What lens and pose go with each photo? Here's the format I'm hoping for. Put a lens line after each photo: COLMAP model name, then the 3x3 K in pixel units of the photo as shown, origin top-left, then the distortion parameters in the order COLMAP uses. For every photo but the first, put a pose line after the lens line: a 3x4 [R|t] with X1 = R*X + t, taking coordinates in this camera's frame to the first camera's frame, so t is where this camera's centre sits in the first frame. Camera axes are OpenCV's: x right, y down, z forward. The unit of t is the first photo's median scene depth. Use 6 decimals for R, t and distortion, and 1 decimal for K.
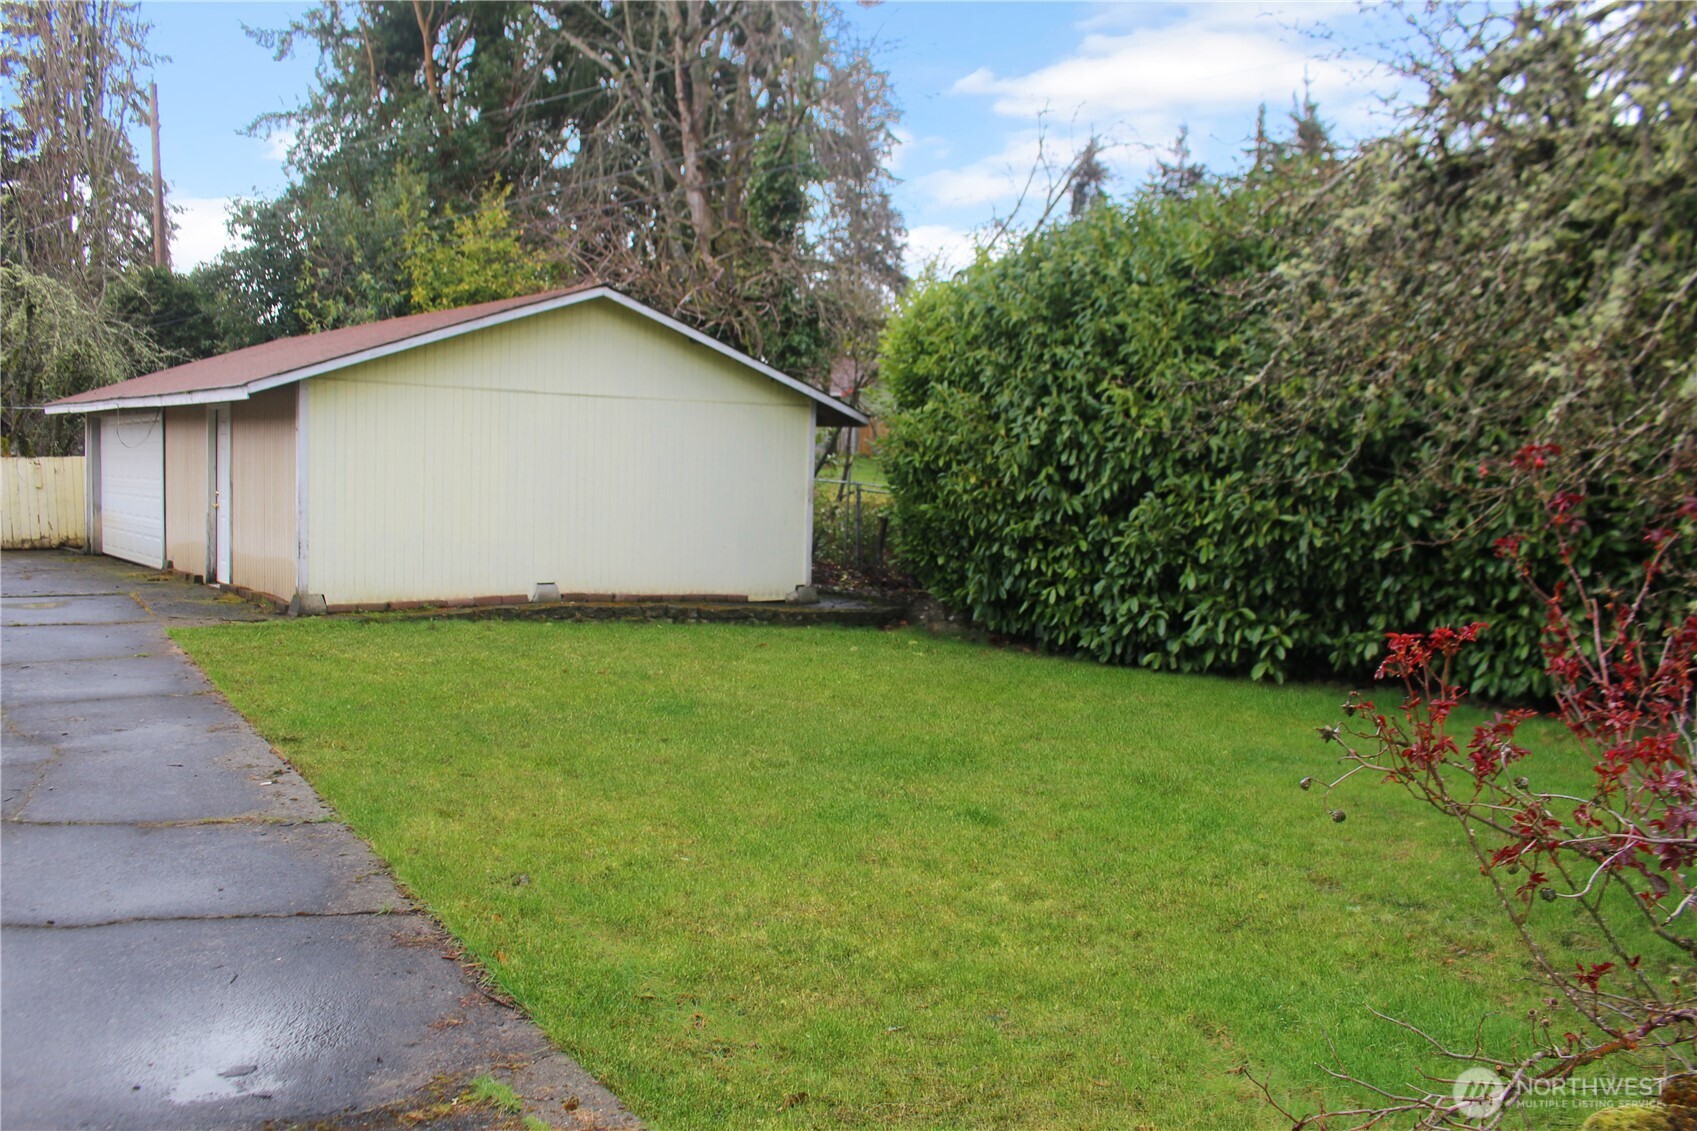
lens RADIAL K [[1419.1, 0, 848.5], [0, 1419.1, 565.5], [0, 0, 1]] dist [-0.171979, 0.168489]
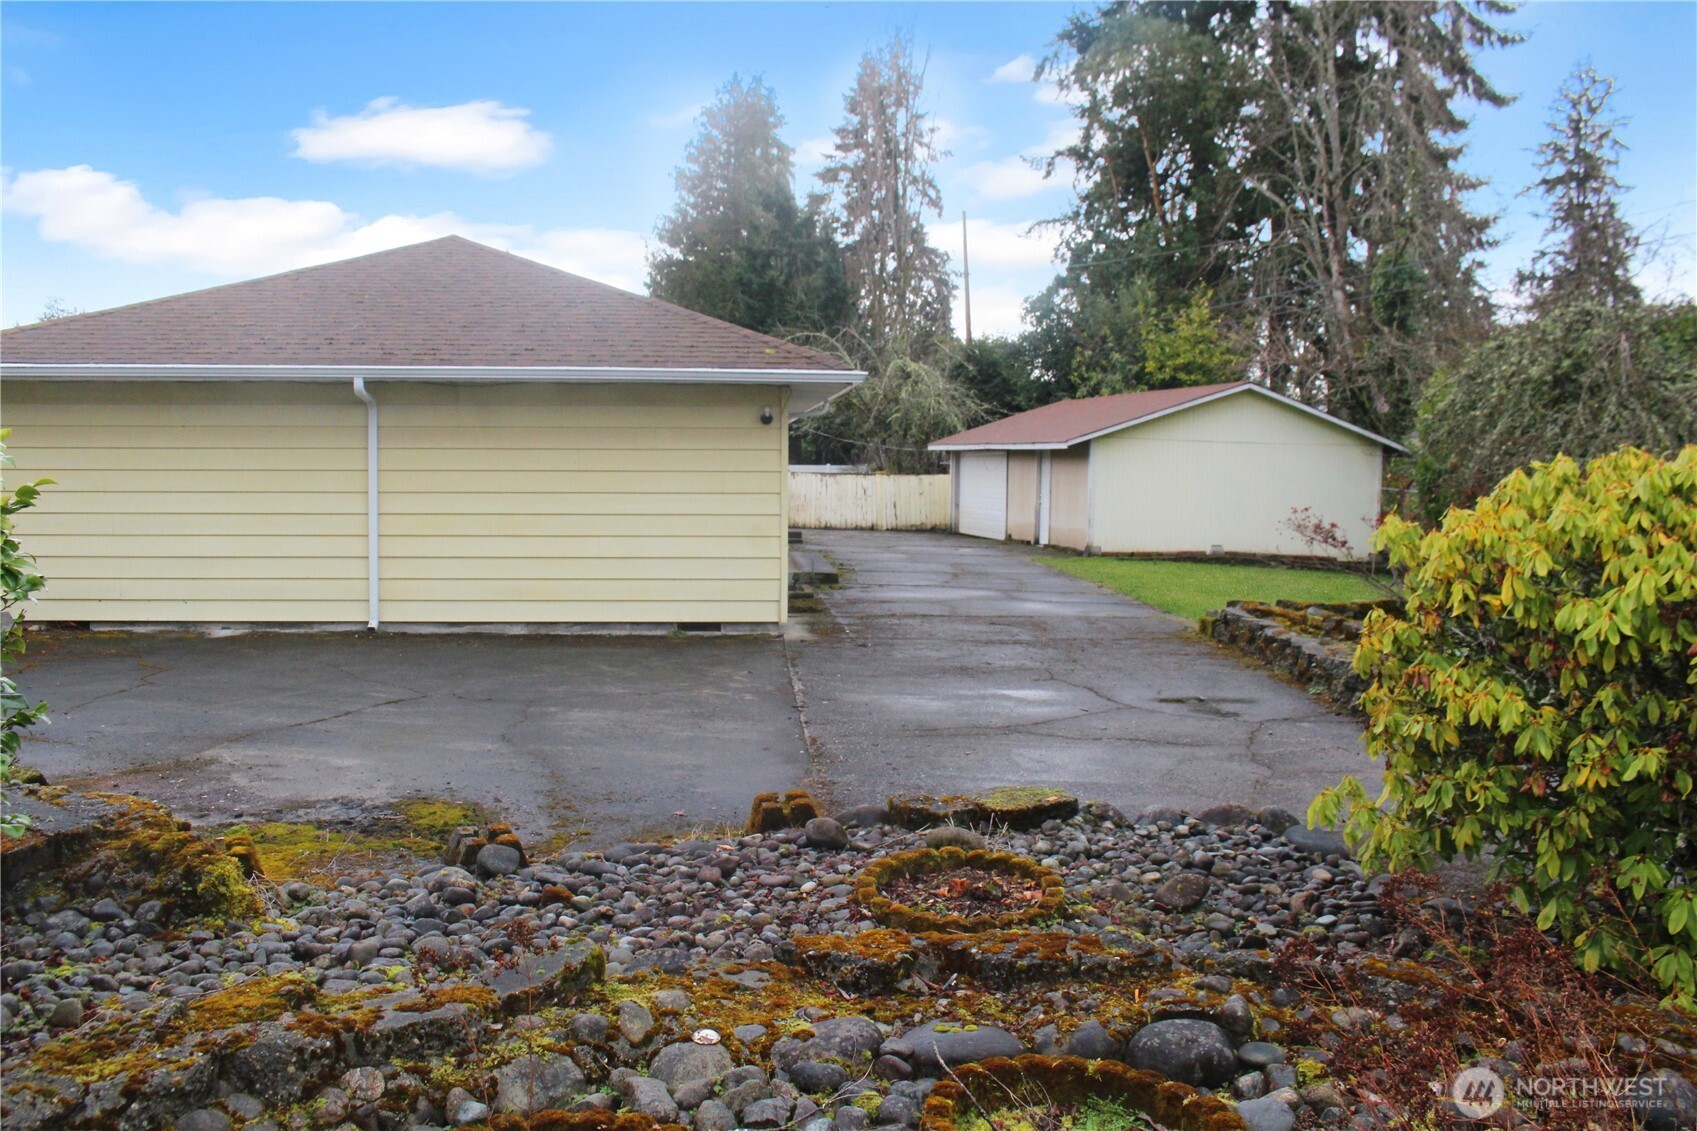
lens RADIAL K [[1419.1, 0, 848.5], [0, 1419.1, 565.5], [0, 0, 1]] dist [-0.171979, 0.168489]
pose [[0.873905, 0.021745, -0.485610, 0.126697], [-0.026715, 0.999638, -0.003314, 0.028825], [0.485362, 0.015870, 0.874169, -0.413721]]
